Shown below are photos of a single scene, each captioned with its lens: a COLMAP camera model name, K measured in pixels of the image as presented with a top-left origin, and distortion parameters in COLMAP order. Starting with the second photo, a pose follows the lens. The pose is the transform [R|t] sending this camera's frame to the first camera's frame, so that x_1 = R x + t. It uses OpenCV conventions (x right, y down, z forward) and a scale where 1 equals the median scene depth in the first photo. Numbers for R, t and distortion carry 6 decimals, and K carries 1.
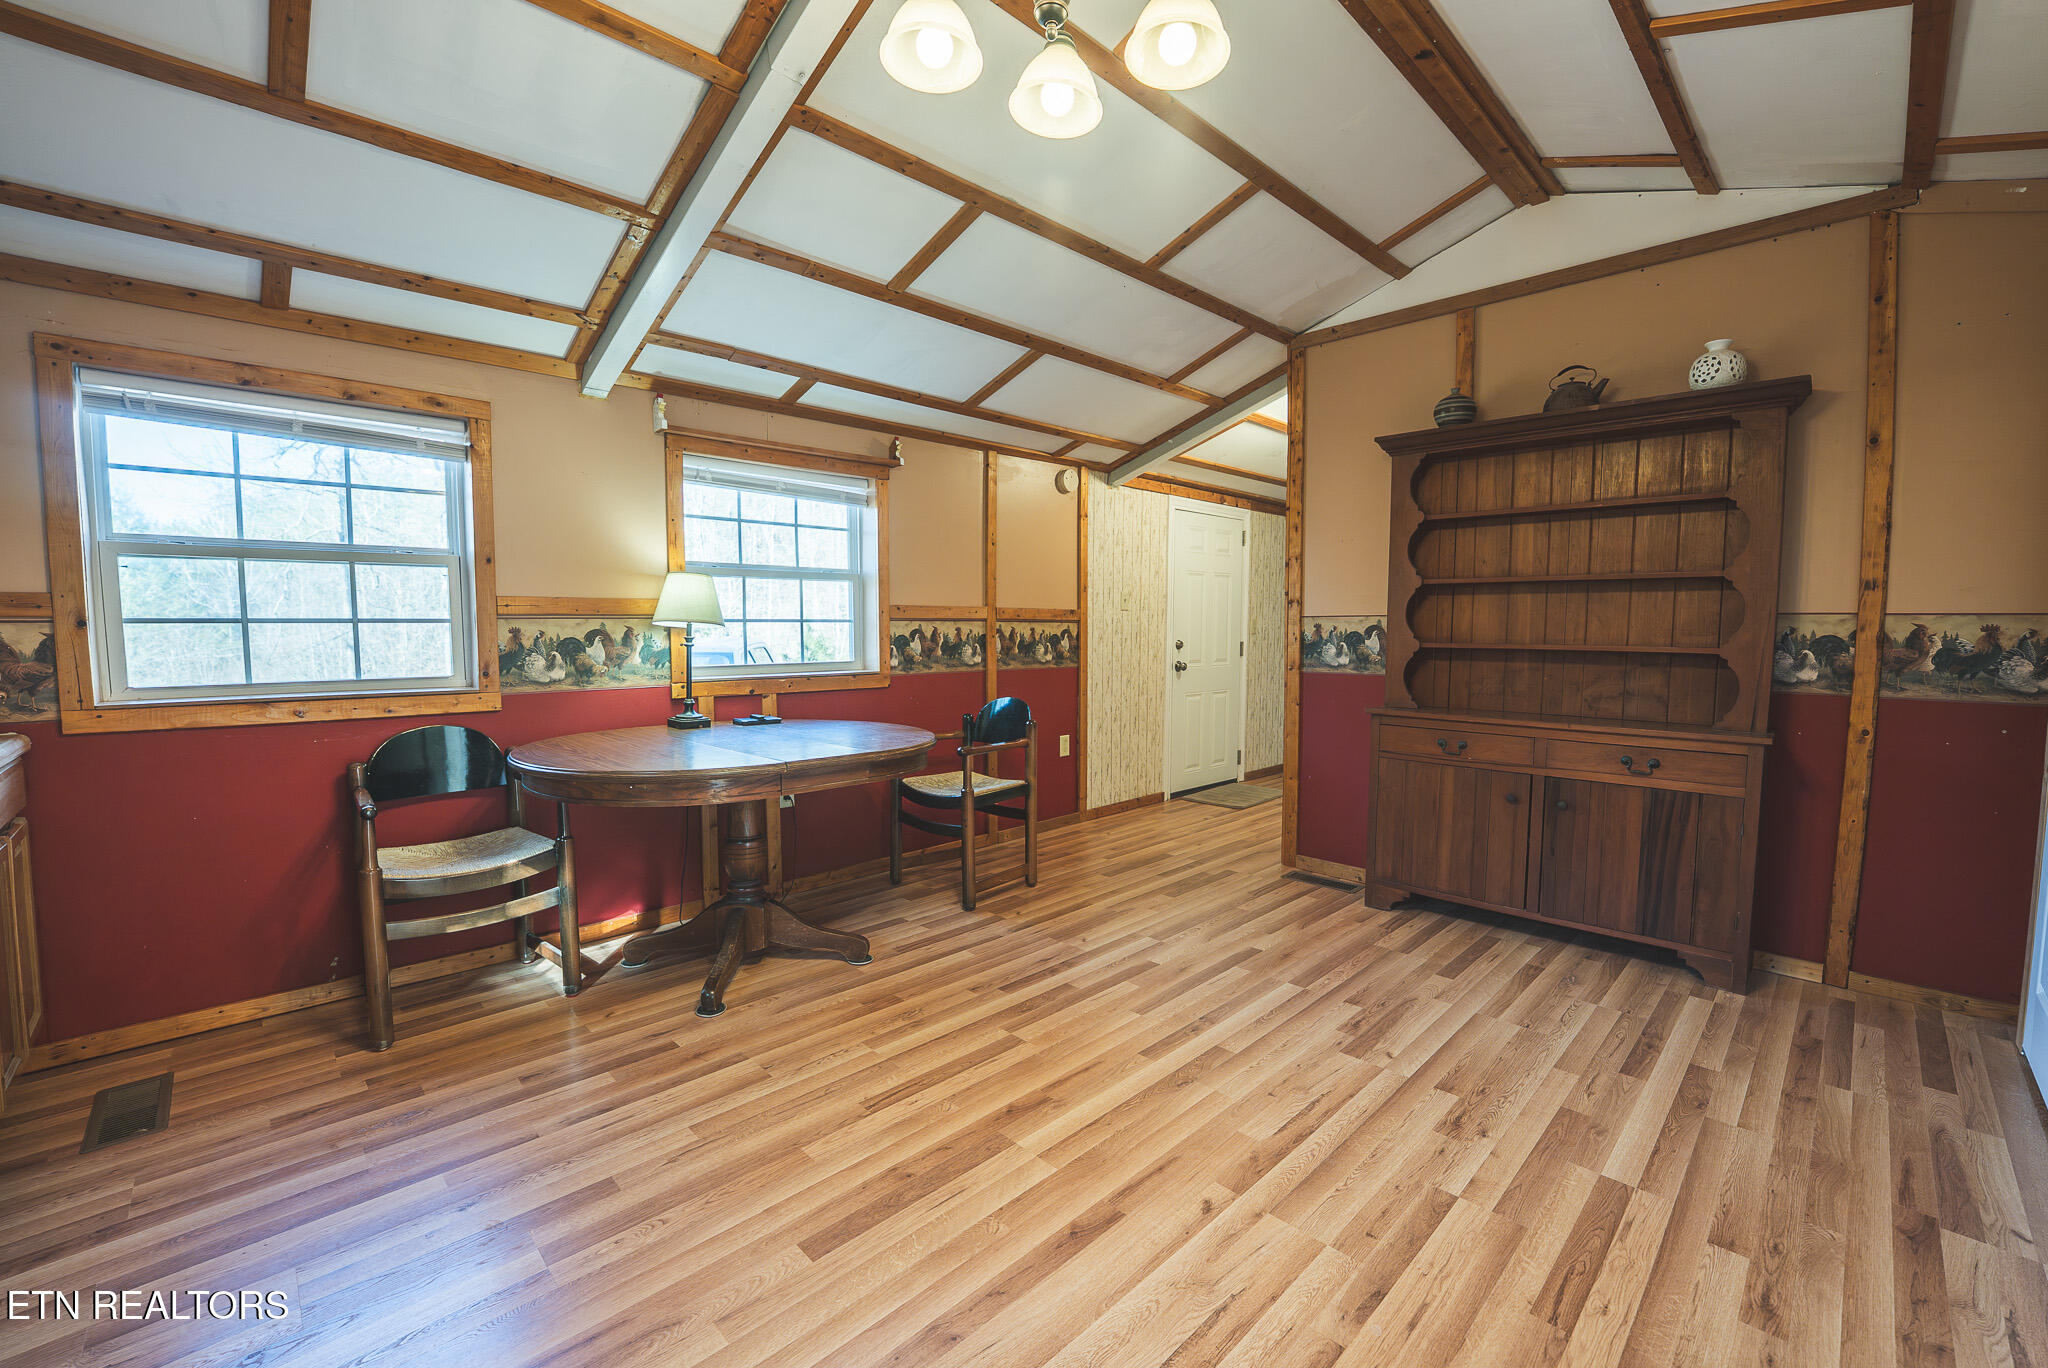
lens RADIAL K [[843.5, 0, 1031.9], [0, 843.5, 686.7], [0, 0, 1]] dist [-0.027472, 0.003270]
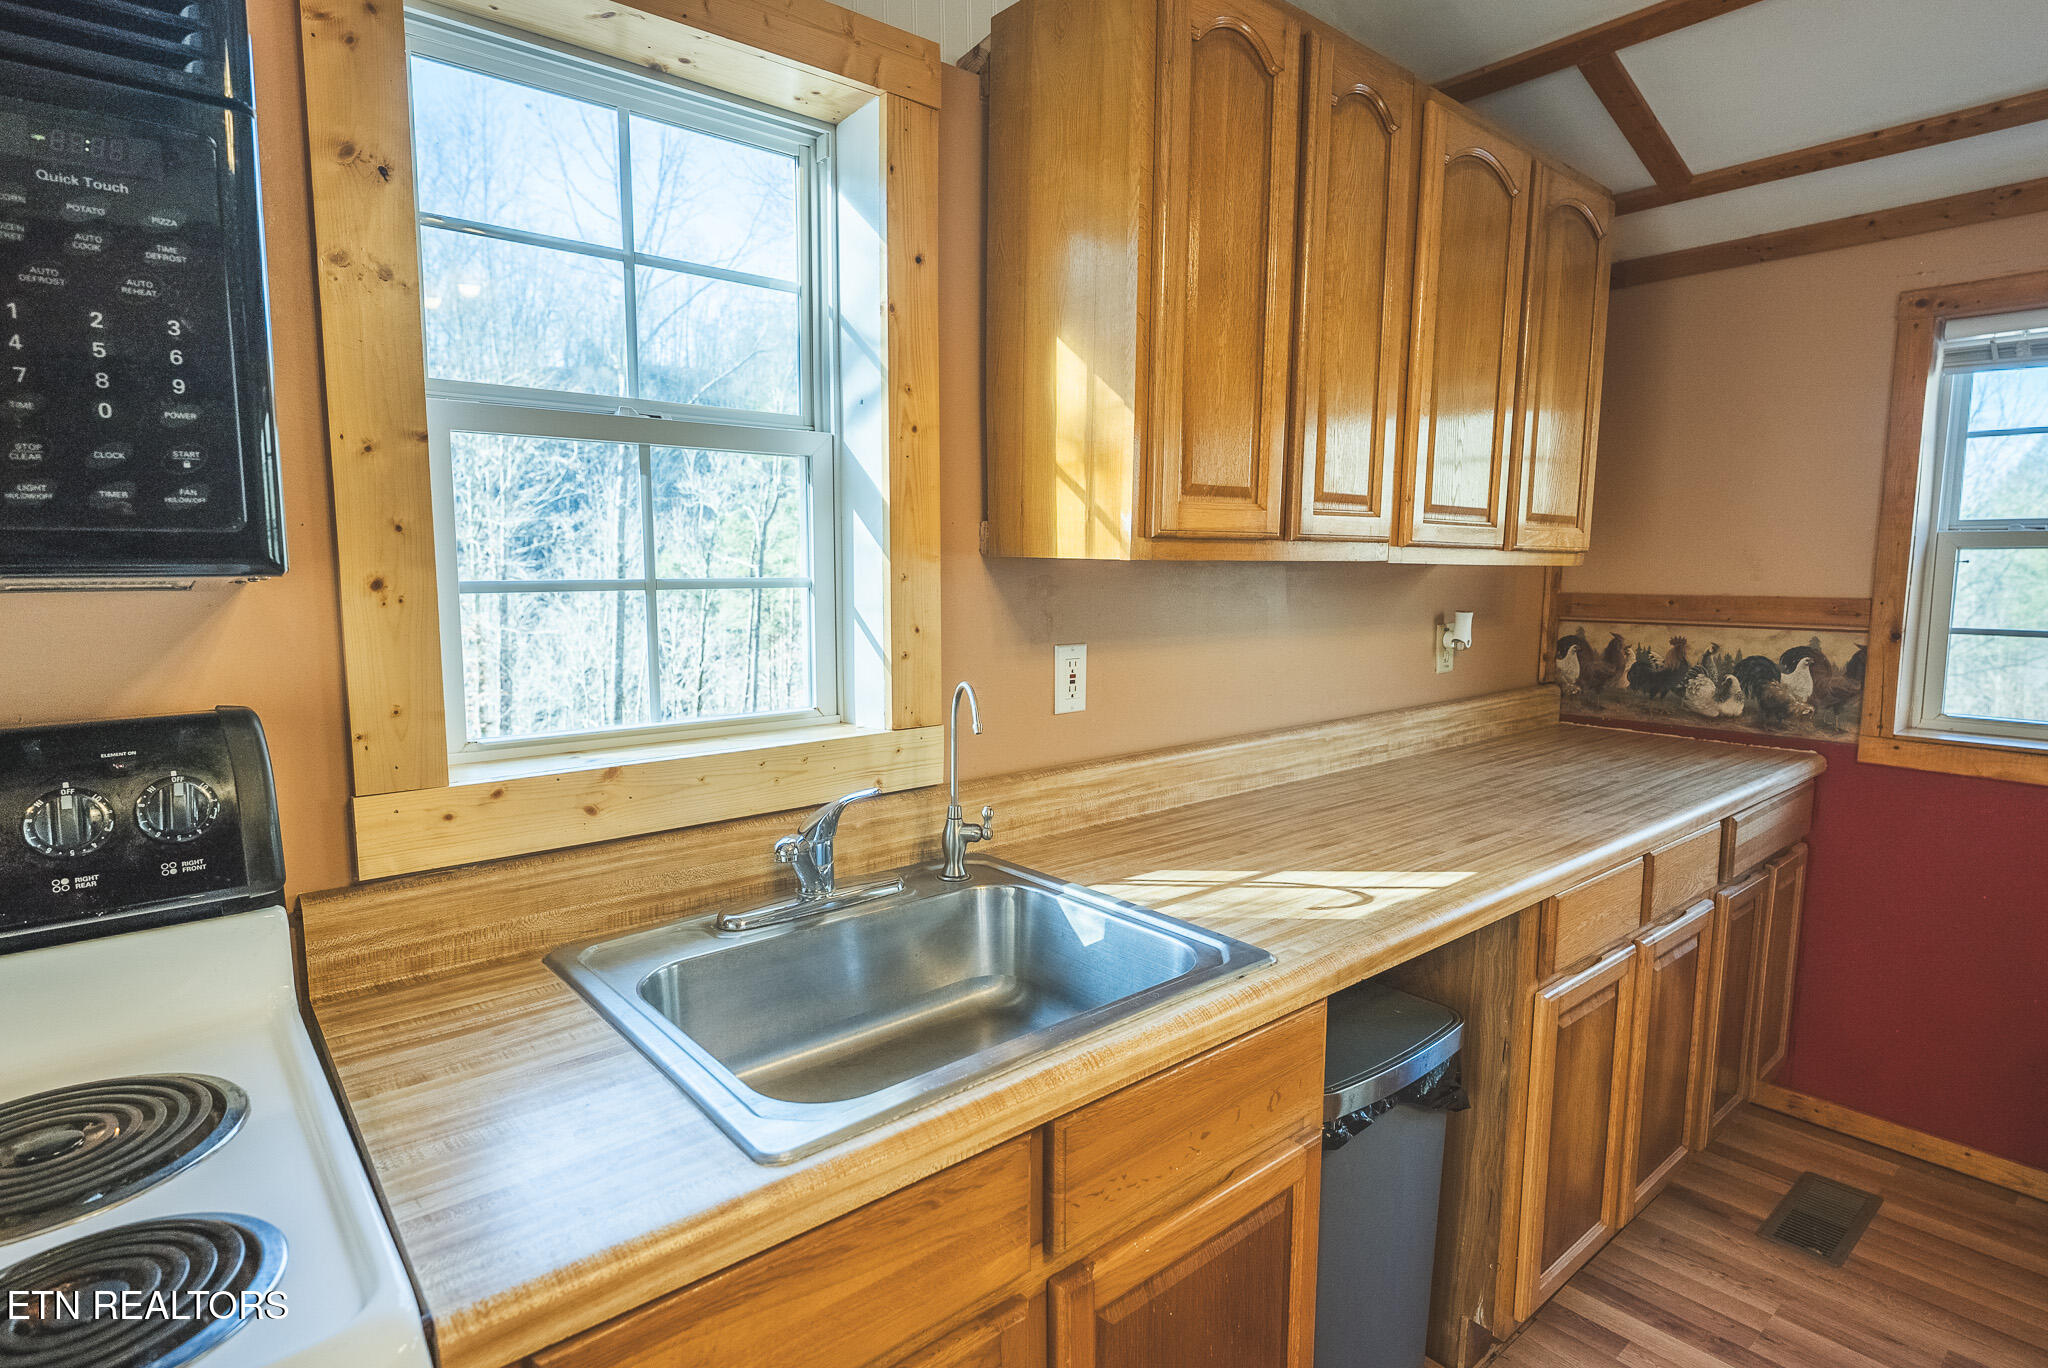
lens RADIAL K [[1067.4, 0, 1032.5], [0, 1067.4, 686.2], [0, 0, 1]] dist [-0.003689, -0.000548]
pose [[-0.069628, 0.118393, -0.990523, -0.012155], [-0.071350, 0.989798, 0.123322, -0.082517], [0.995018, 0.079260, -0.060471, 0.159396]]
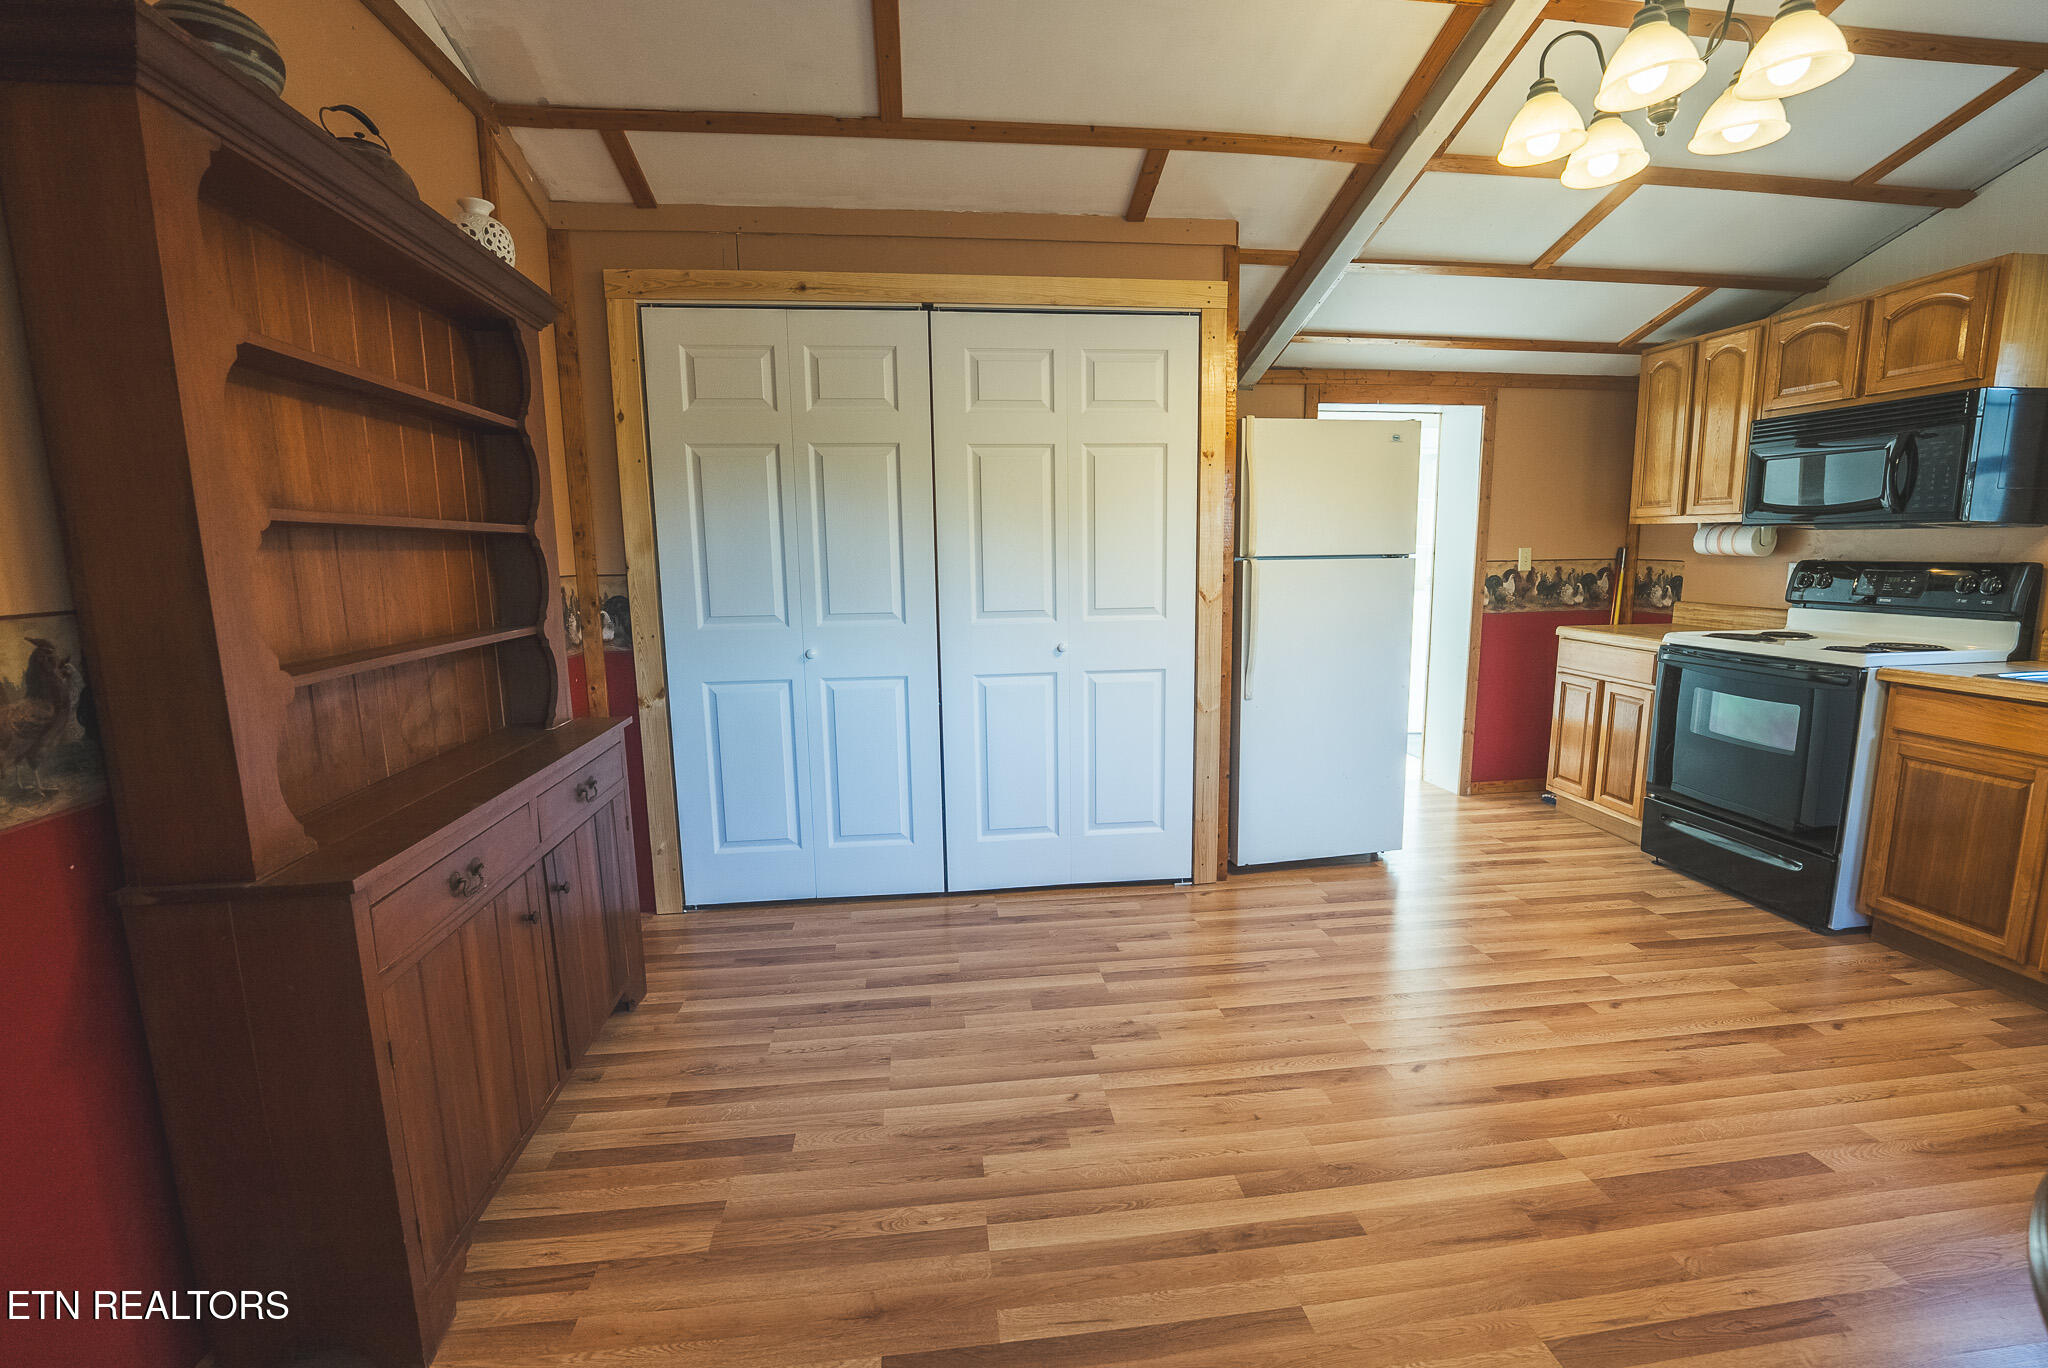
lens RADIAL K [[879.1, 0, 1024.0], [0, 879.1, 684.0], [0, 0, 1]] dist [-0.033679, 0.003564]
pose [[-0.791304, -0.083954, 0.605632, -0.038098], [0.057027, 0.976076, 0.209817, -0.150544], [-0.608758, 0.200566, -0.767585, 1.461562]]
